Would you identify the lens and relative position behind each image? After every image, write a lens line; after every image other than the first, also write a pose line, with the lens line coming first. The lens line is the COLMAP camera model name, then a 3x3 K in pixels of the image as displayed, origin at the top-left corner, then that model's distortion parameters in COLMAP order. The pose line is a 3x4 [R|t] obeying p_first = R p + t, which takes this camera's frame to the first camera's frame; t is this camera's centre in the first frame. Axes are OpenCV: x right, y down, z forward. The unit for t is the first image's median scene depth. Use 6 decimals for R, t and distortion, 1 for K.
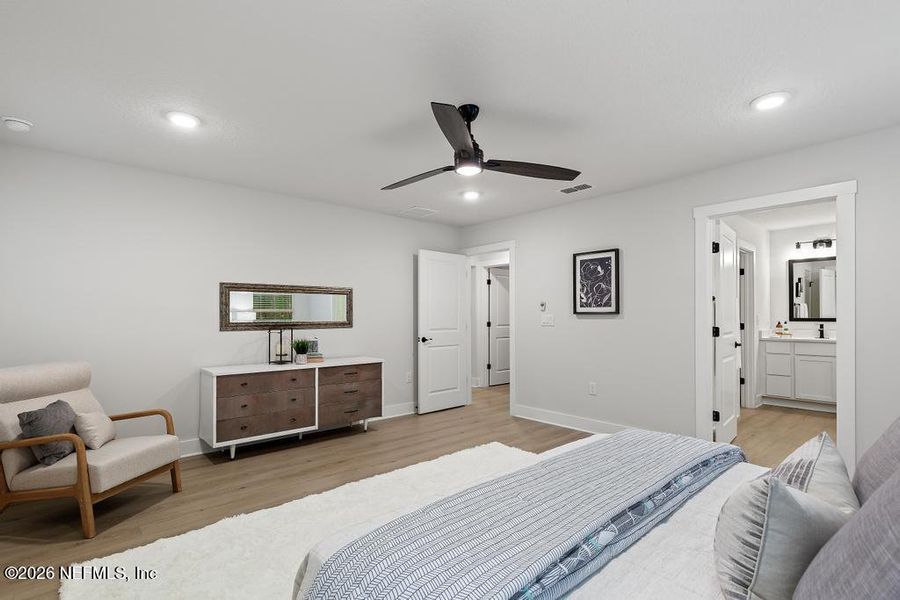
lens RADIAL K [[426.2, 0, 454.8], [0, 426.2, 319.4], [0, 0, 1]] dist [0.003711, 0.000612]
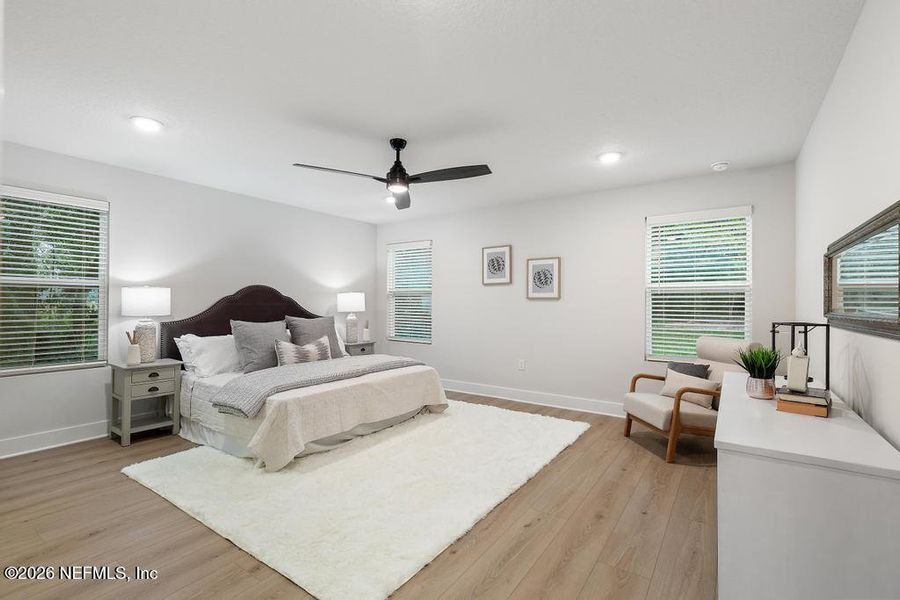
lens RADIAL K [[414.4, 0, 450.0], [0, 414.4, 305.3], [0, 0, 1]] dist [0.003545, 0.000099]
pose [[-0.974096, -0.008882, -0.225961, 0.107638], [-0.010714, 0.999919, 0.006884, 0.004035], [0.225882, 0.009127, -0.974112, 1.573611]]
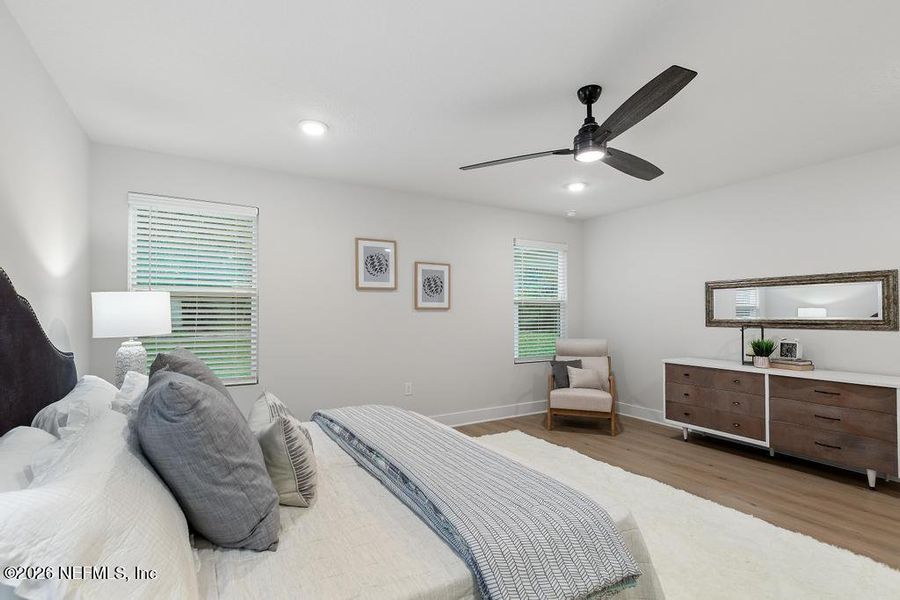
lens RADIAL K [[426.2, 0, 454.8], [0, 426.2, 319.4], [0, 0, 1]] dist [0.003711, 0.000612]
pose [[-0.183962, 0.016143, -0.982801, 0.696333], [-0.010220, 0.999780, 0.018334, -0.004610], [0.982880, 0.013417, -0.183756, 0.613321]]
